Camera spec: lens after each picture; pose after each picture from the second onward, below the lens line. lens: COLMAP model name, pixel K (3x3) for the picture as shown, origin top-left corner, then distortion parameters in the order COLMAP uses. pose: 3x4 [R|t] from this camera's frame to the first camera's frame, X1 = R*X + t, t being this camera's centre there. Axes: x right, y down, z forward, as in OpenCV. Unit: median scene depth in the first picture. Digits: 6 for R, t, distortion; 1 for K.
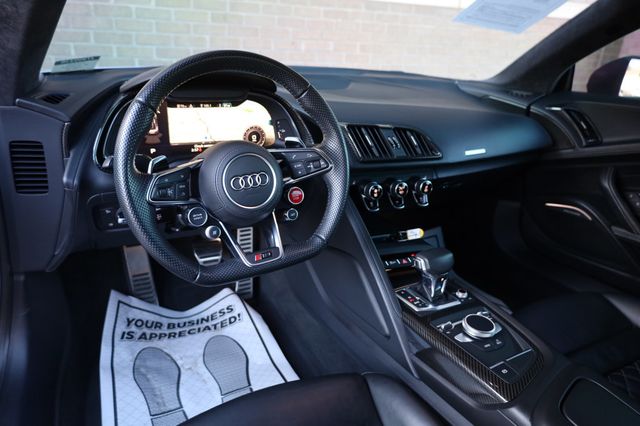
lens RADIAL K [[447.4, 0, 319.3], [0, 447.4, 216.6], [0, 0, 1]] dist [-0.009989, -0.001585]
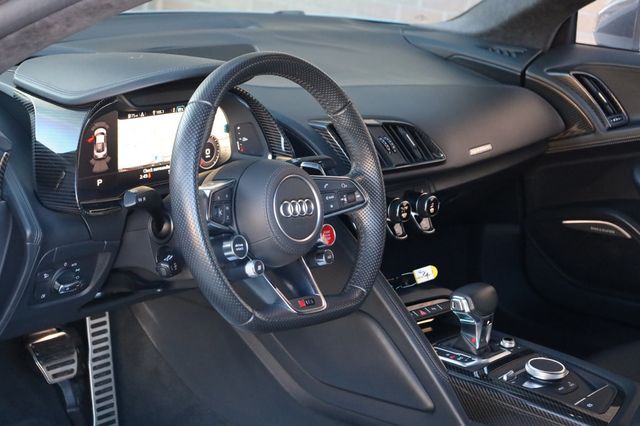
lens RADIAL K [[1415.7, 0, 318.5], [0, 1415.7, 213.4], [0, 0, 1]] dist [-0.068476, 0.000000]
pose [[0.923865, -0.084649, 0.373241, -0.755064], [0.118740, 0.990506, -0.069271, 0.079105], [-0.363834, 0.108315, 0.925145, -0.978055]]
